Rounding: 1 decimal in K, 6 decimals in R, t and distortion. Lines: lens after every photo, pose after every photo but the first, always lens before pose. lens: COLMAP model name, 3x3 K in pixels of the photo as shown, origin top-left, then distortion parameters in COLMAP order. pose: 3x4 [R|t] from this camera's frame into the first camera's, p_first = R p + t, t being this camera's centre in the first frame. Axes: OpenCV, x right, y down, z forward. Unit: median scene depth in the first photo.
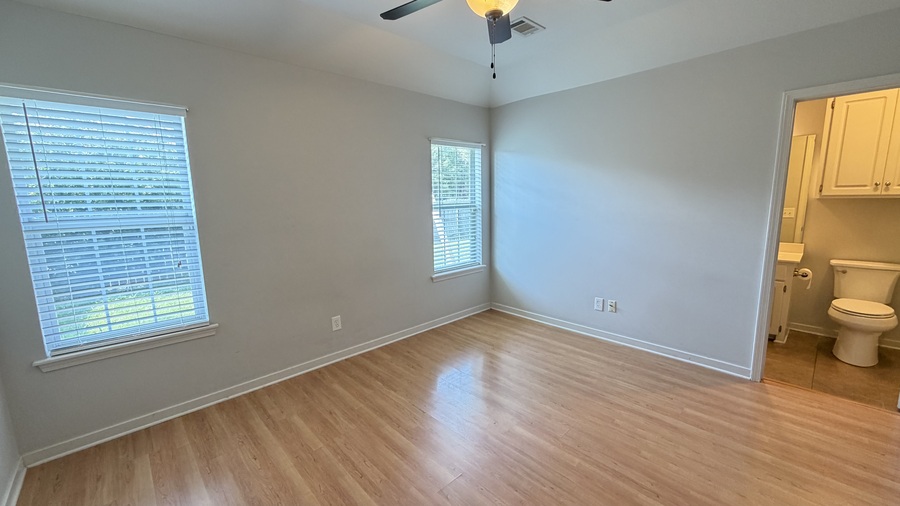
lens RADIAL K [[358.8, 0, 446.4], [0, 358.8, 252.3], [0, 0, 1]] dist [-0.001050, 0.000288]
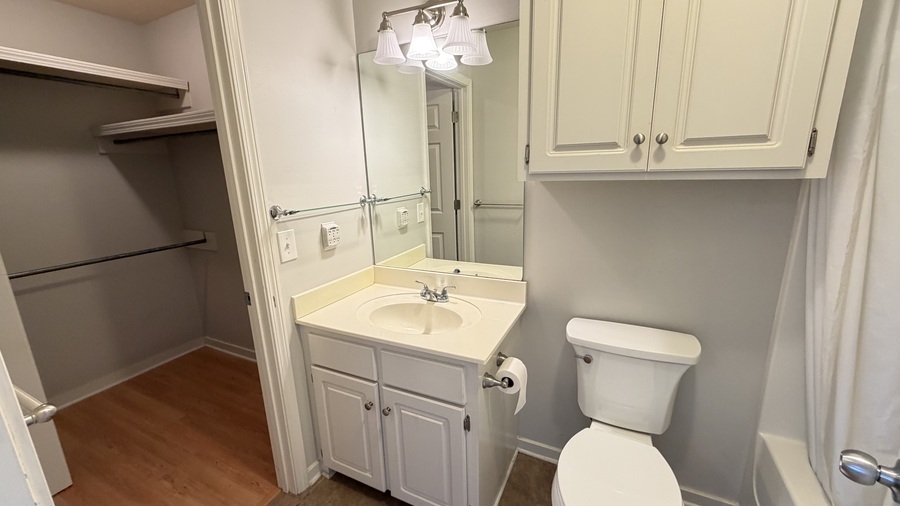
lens RADIAL K [[358.8, 0, 450.9], [0, 358.8, 253.3], [0, 0, 1]] dist [-0.001050, 0.000288]
pose [[0.934793, -0.085831, 0.344667, 0.854979], [0.062859, 0.995024, 0.077303, -0.113232], [-0.349586, -0.050597, 0.935537, 0.694834]]
